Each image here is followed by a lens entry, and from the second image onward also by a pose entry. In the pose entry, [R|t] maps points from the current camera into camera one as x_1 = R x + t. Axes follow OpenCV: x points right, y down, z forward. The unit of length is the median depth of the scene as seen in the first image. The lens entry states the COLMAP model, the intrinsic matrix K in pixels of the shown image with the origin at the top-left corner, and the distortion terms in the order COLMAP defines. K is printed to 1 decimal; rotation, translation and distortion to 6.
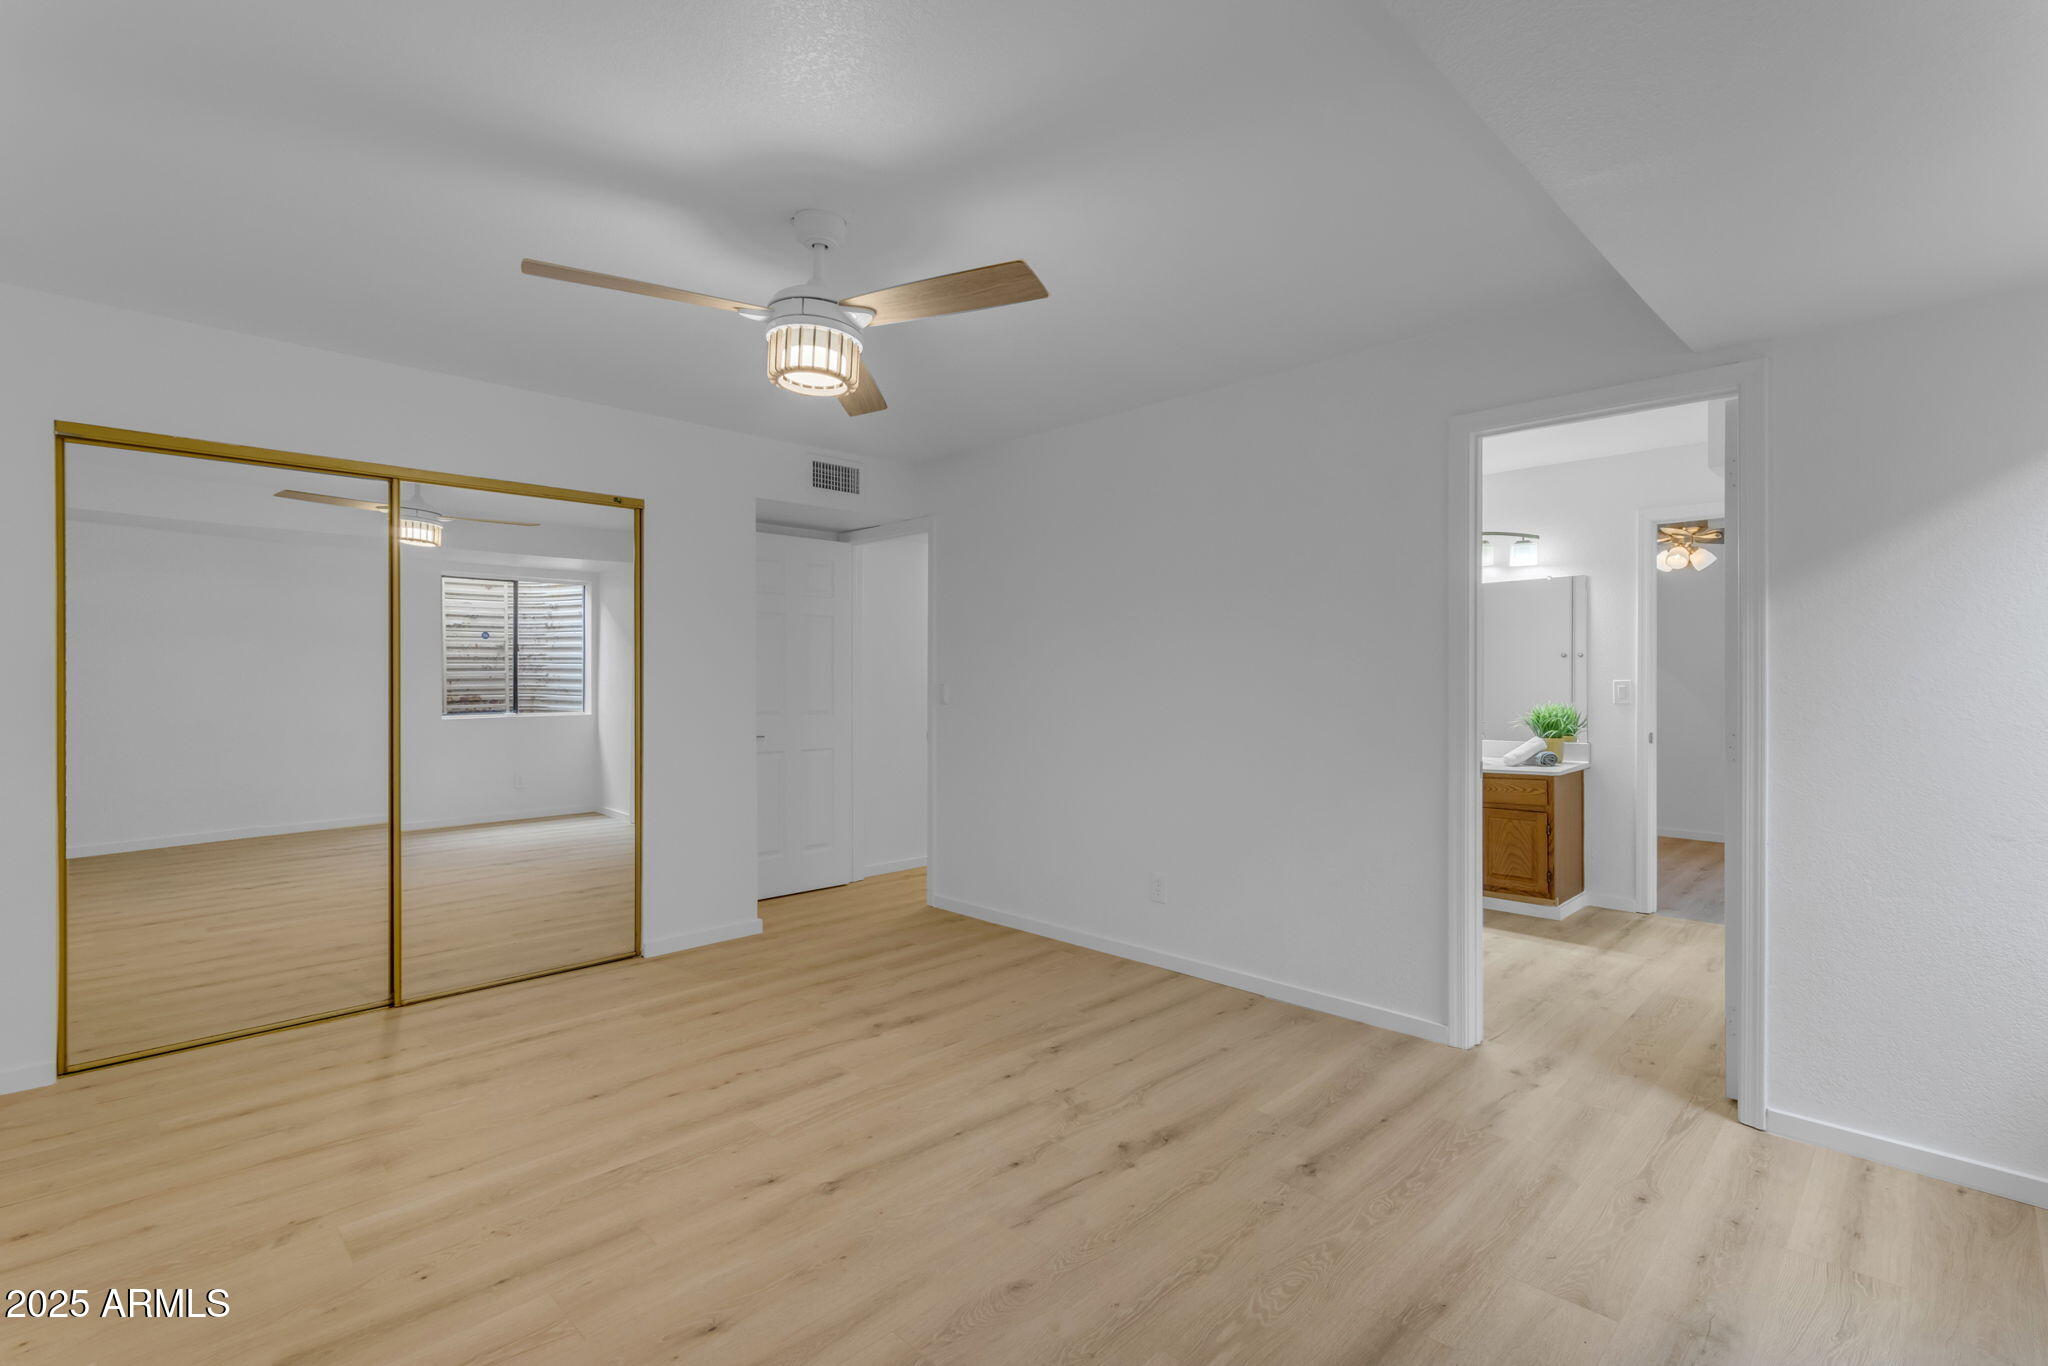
lens RADIAL K [[938.1, 0, 1020.5], [0, 938.1, 673.0], [0, 0, 1]] dist [0.000721, -0.000127]
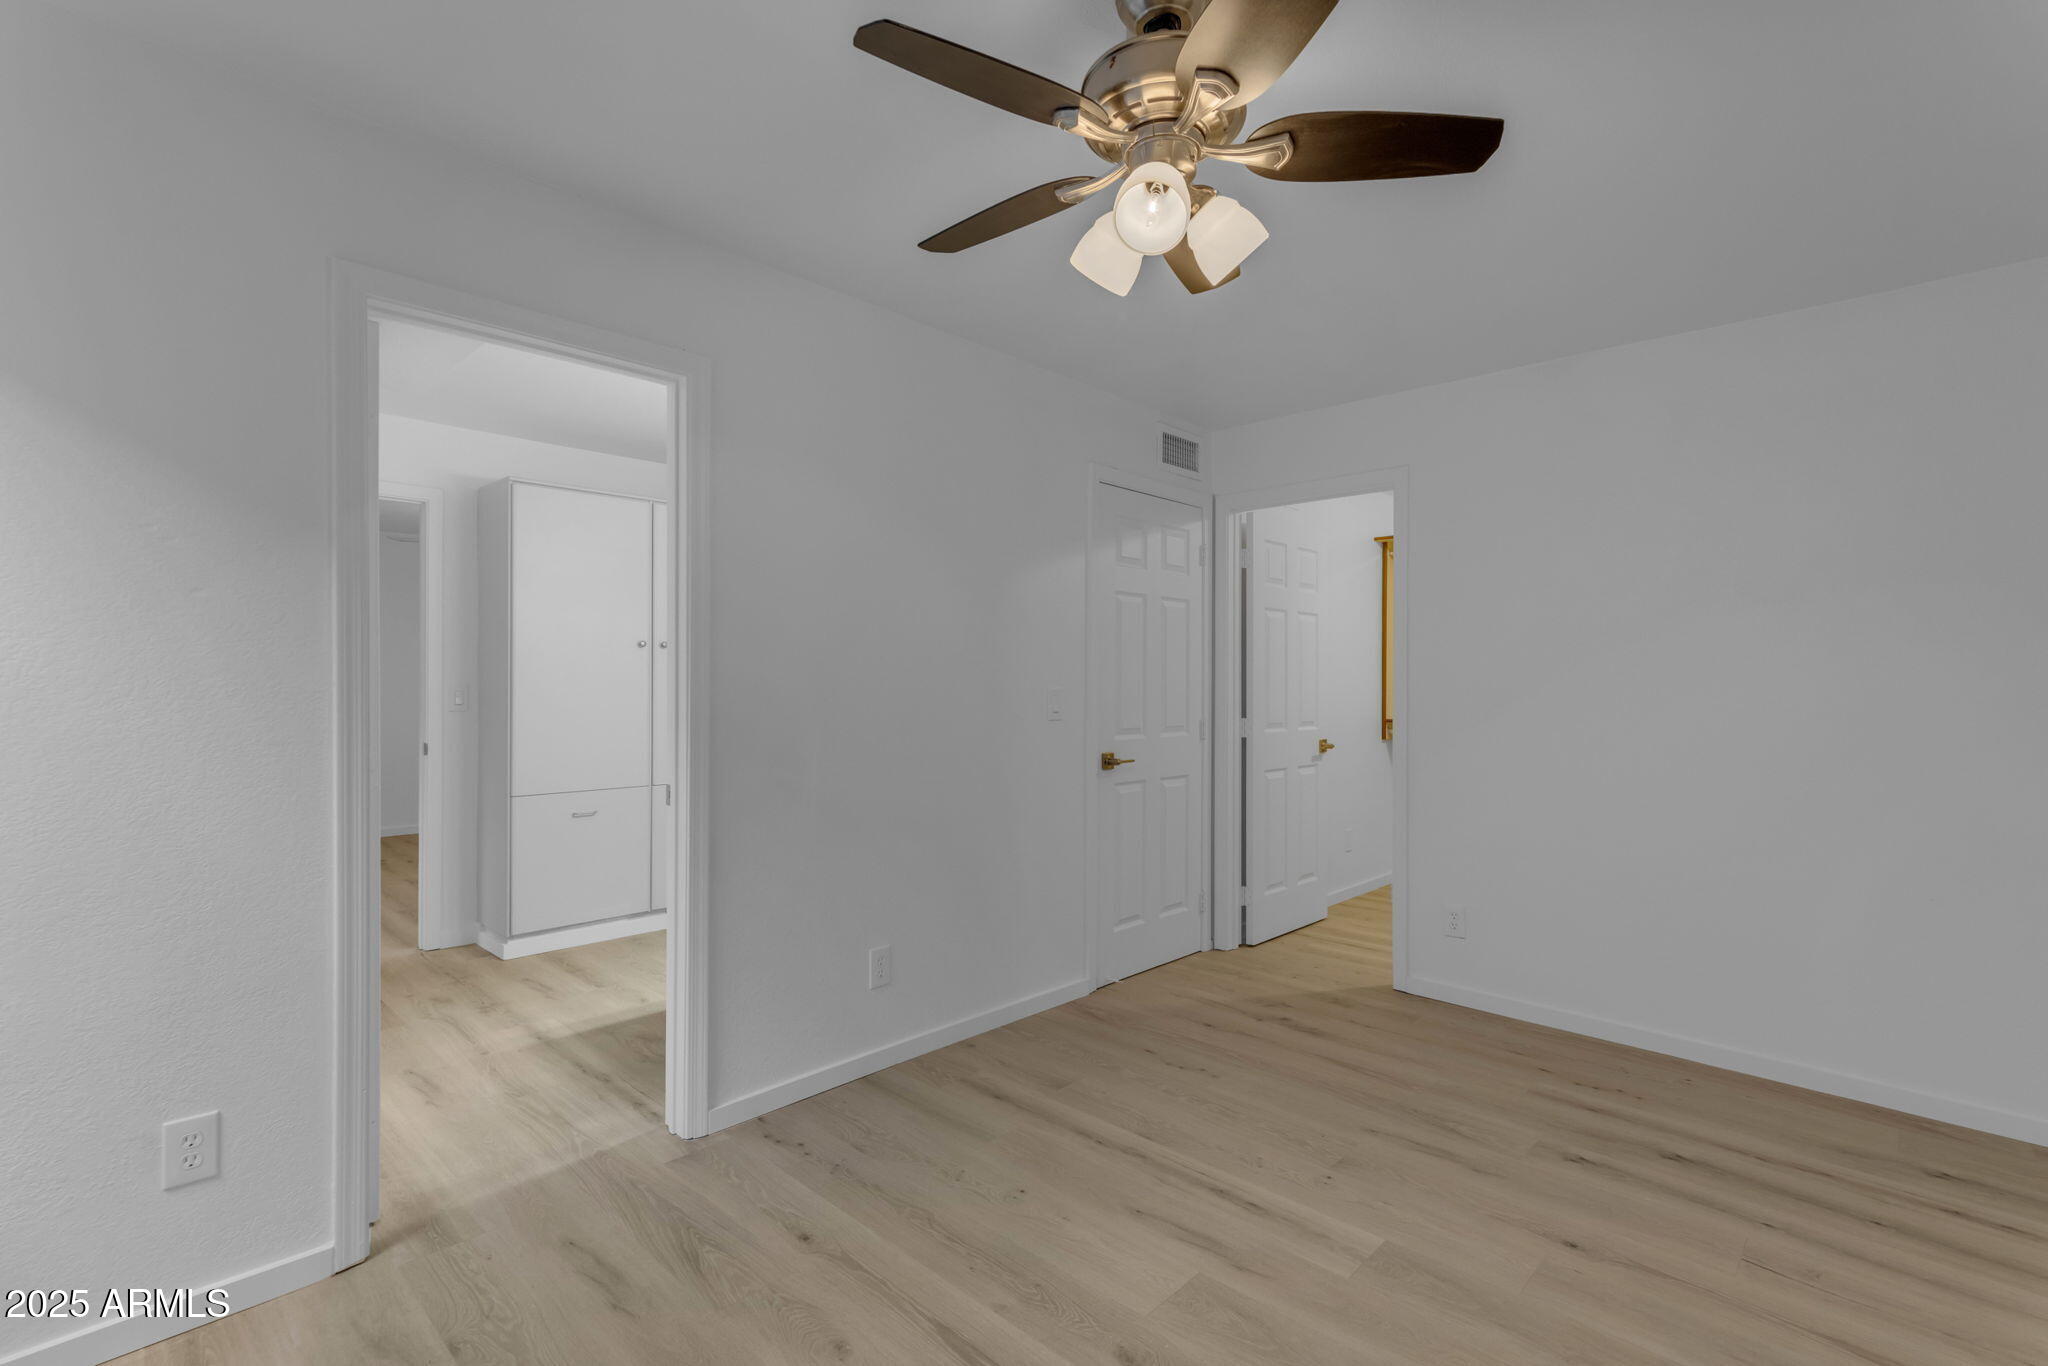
lens RADIAL K [[938.1, 0, 1020.5], [0, 938.1, 673.0], [0, 0, 1]] dist [0.000721, -0.000127]
pose [[0.027486, 0.000852, -0.999622, 0.781664], [-0.003308, 0.999994, 0.000761, 0.000380], [0.999617, 0.003286, 0.027488, 0.768345]]
